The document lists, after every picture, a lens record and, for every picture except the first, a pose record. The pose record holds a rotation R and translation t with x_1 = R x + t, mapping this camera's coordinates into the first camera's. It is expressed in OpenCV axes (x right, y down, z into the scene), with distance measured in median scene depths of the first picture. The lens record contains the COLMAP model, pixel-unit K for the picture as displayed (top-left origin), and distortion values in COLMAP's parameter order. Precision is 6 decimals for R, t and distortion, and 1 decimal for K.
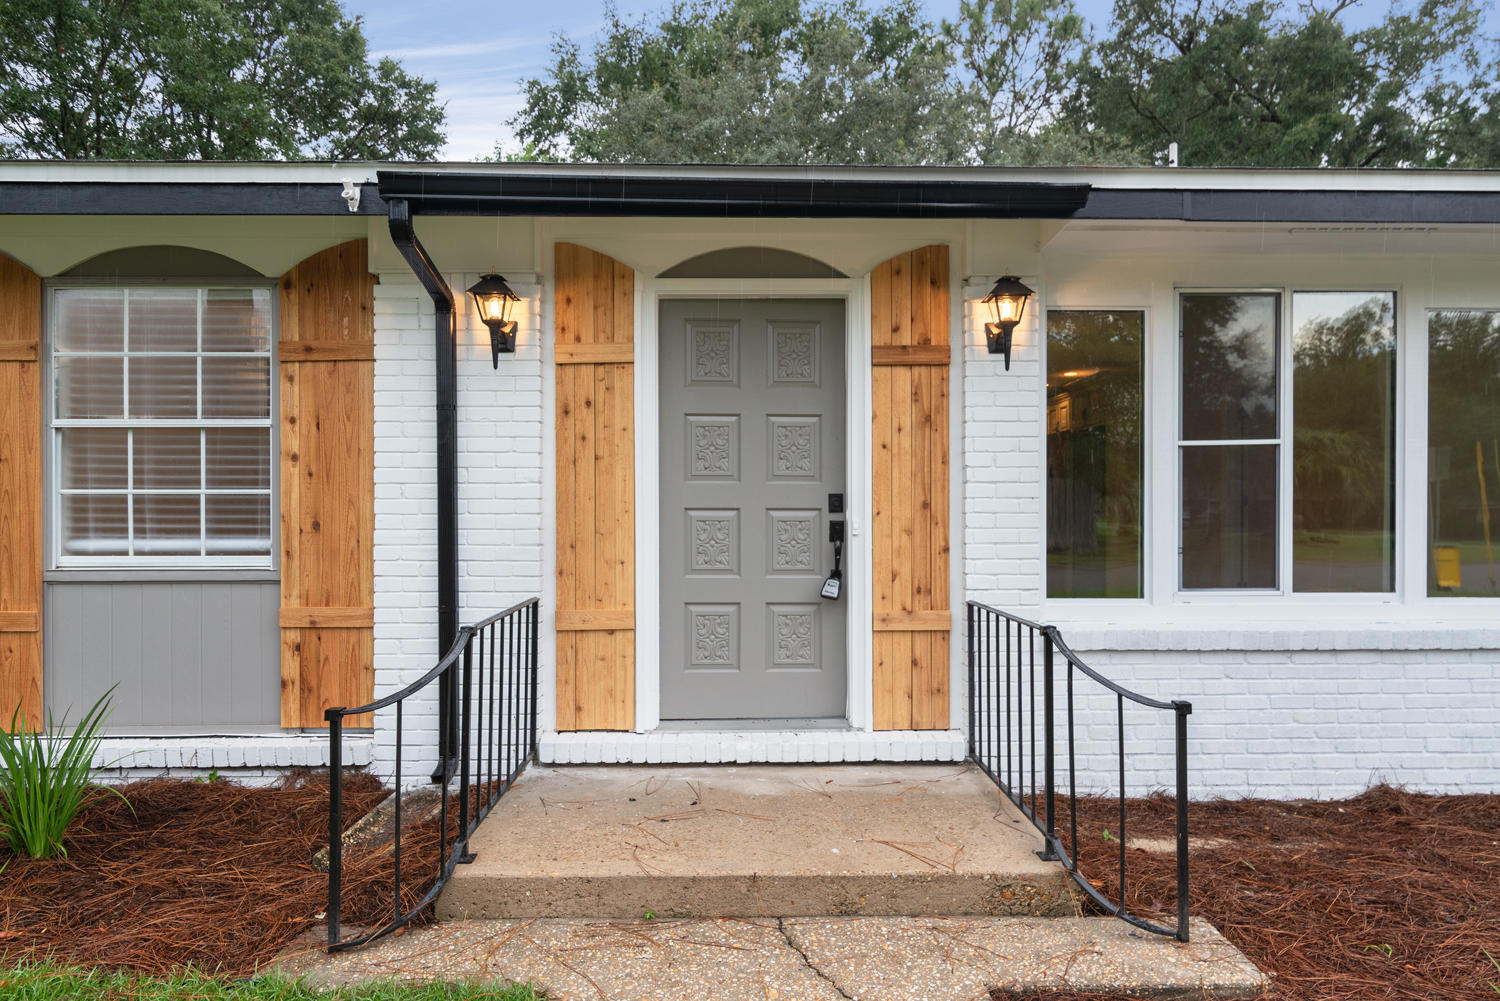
lens RADIAL K [[942.3, 0, 749.2], [0, 942.3, 501.0], [0, 0, 1]] dist [-0.005616, -0.000184]
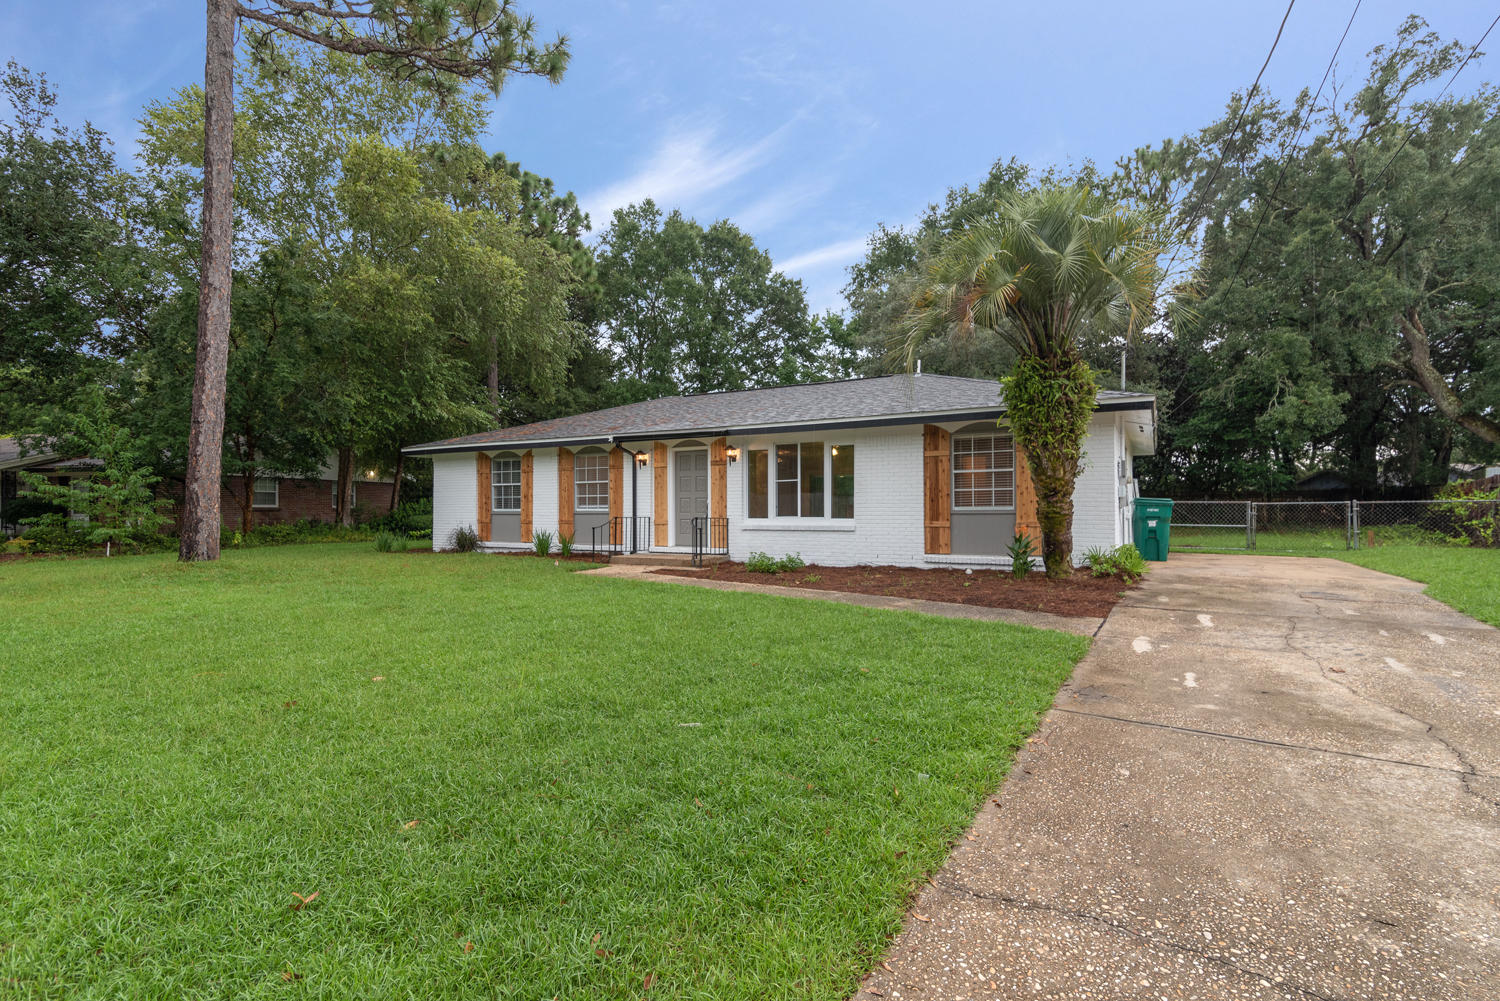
lens RADIAL K [[722.7, 0, 745.8], [0, 722.7, 499.1], [0, 0, 1]] dist [-0.001043, -0.000062]
pose [[0.855624, -0.009798, -0.517505, 1.993483], [0.003929, 0.999915, -0.012435, 0.057309], [0.517583, 0.008606, 0.855590, -1.794184]]
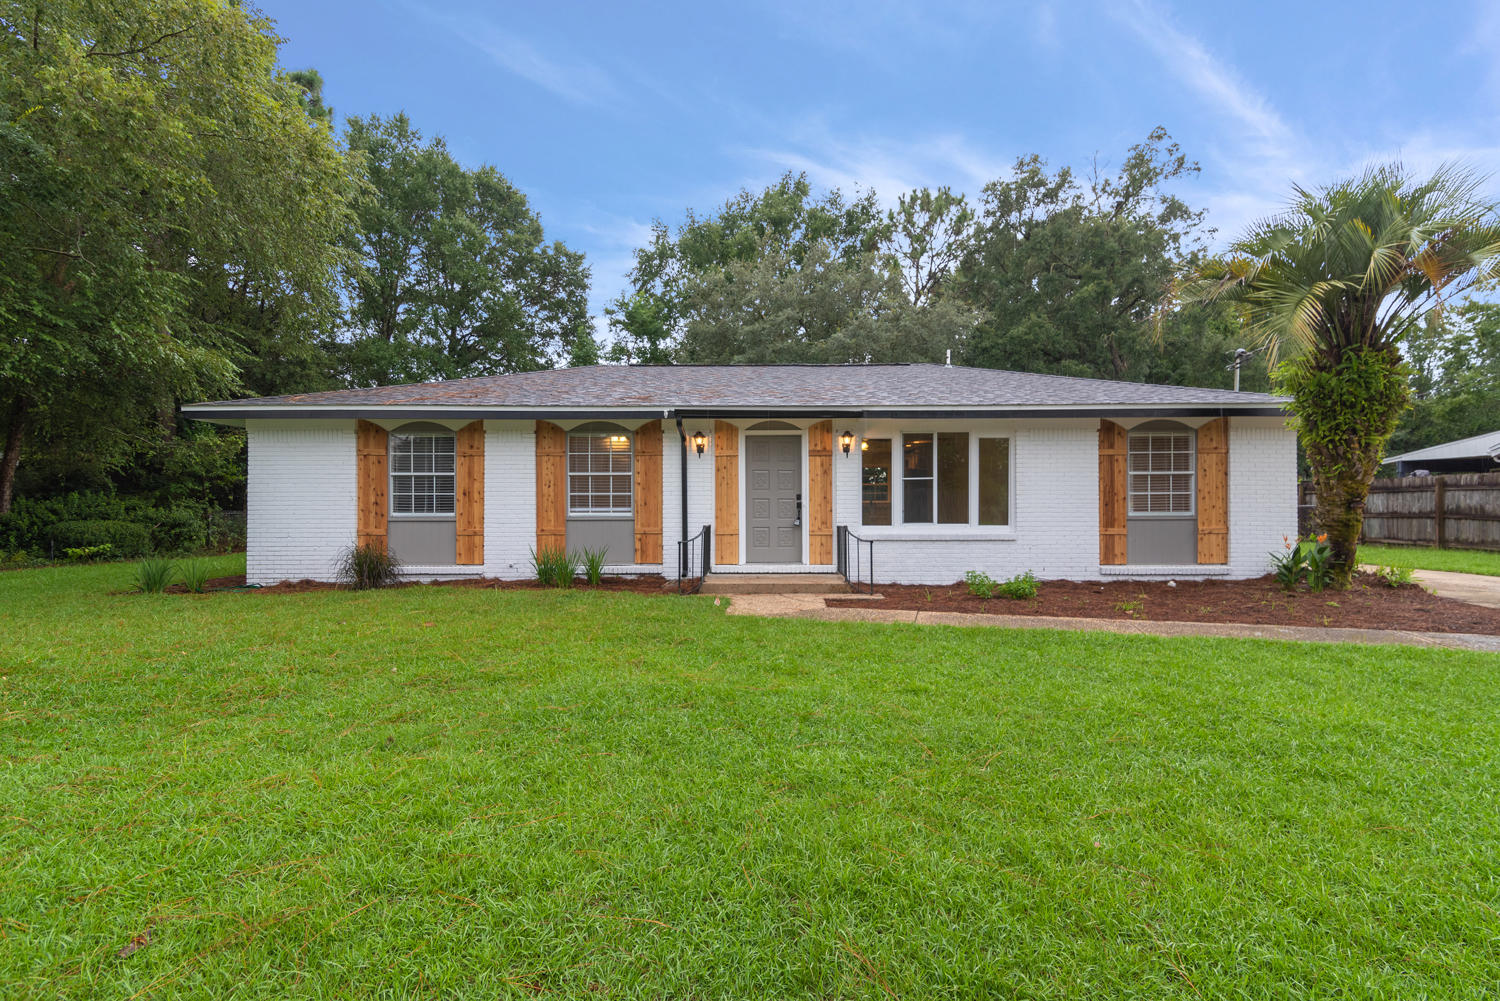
lens RADIAL K [[692.4, 0, 750.9], [0, 692.4, 501.0], [0, 0, 1]] dist [0.014163, -0.002281]
pose [[0.999536, -0.001465, -0.030420, -0.001419], [0.001283, 0.999981, -0.006003, 0.030638], [0.030428, 0.005961, 0.999519, -1.454535]]
